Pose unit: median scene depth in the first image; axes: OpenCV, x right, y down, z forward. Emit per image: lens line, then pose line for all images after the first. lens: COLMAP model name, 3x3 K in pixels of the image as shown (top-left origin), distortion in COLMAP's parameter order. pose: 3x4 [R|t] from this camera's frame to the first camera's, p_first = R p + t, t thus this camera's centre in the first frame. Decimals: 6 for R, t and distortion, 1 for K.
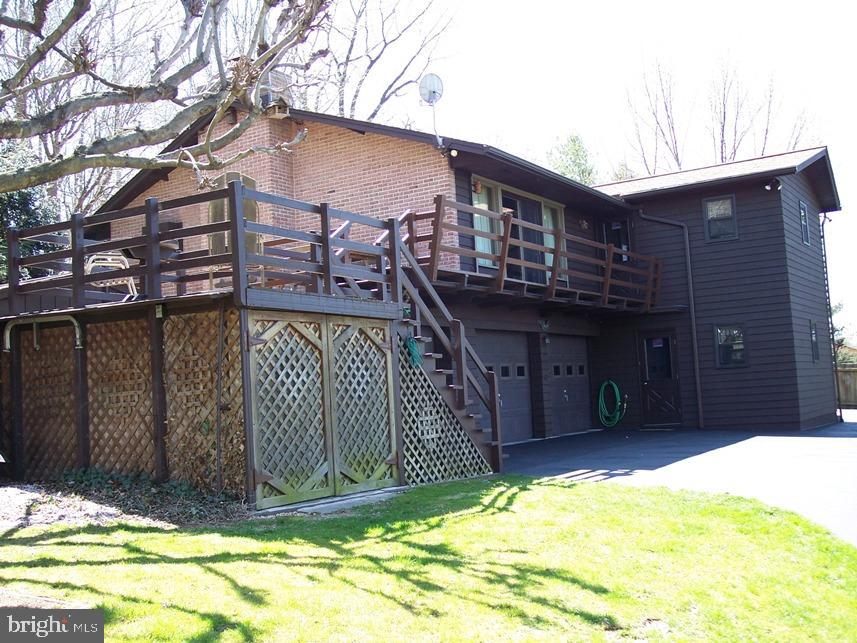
lens RADIAL K [[973.7, 0, 431.2], [0, 973.7, 323.4], [0, 0, 1]] dist [-0.074291, 0.000000]
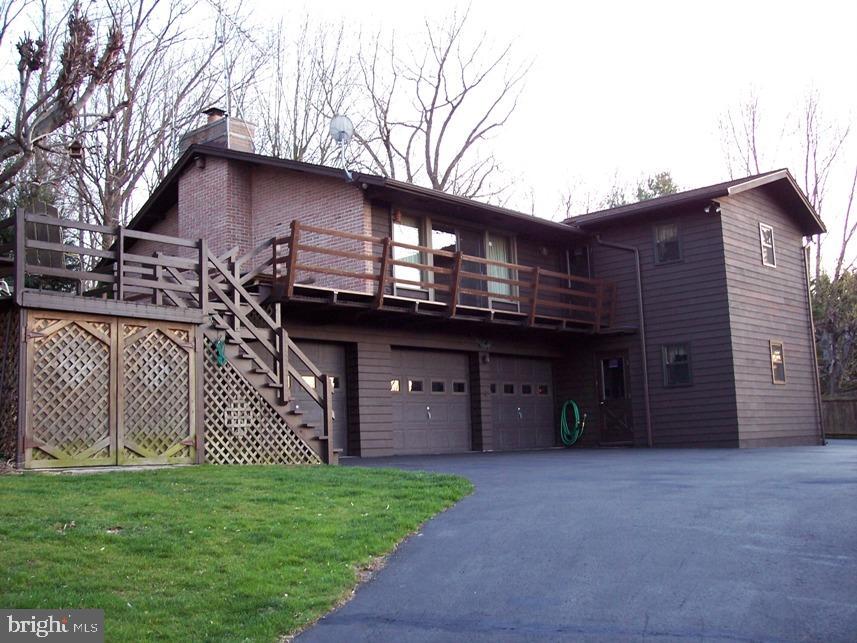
lens RADIAL K [[973.7, 0, 419.7], [0, 973.7, 313.6], [0, 0, 1]] dist [-0.074291, 0.000000]
pose [[0.981103, -0.008295, -0.193310, 0.278548], [-0.002513, 0.998450, -0.055601, 0.029959], [0.193471, 0.055036, 0.979561, -0.064221]]
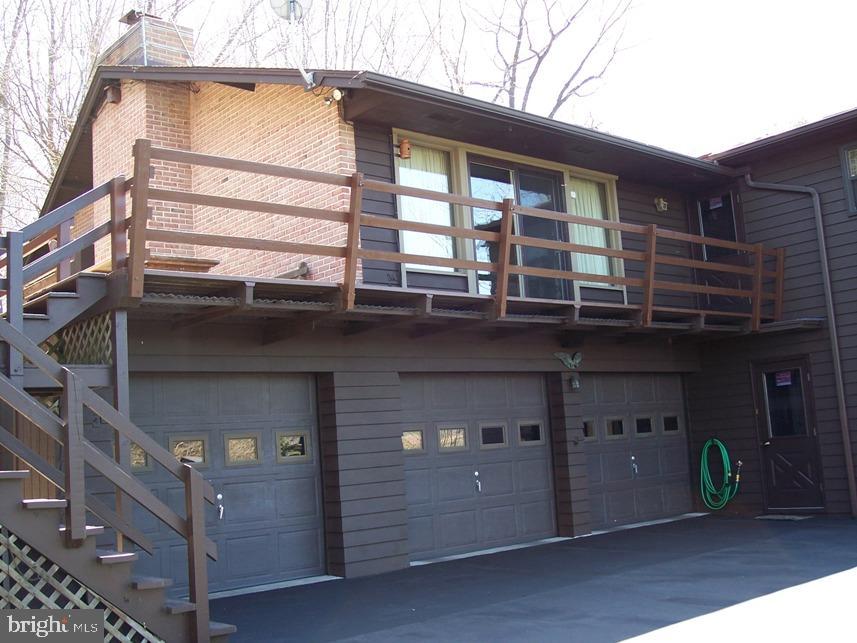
lens RADIAL K [[973.7, 0, 436.9], [0, 973.7, 321.1], [0, 0, 1]] dist [-0.074291, 0.000000]
pose [[0.955967, -0.049962, -0.289190, 0.241715], [0.038939, 0.998284, -0.043746, 0.001073], [0.290880, 0.030559, 0.956271, 0.394306]]
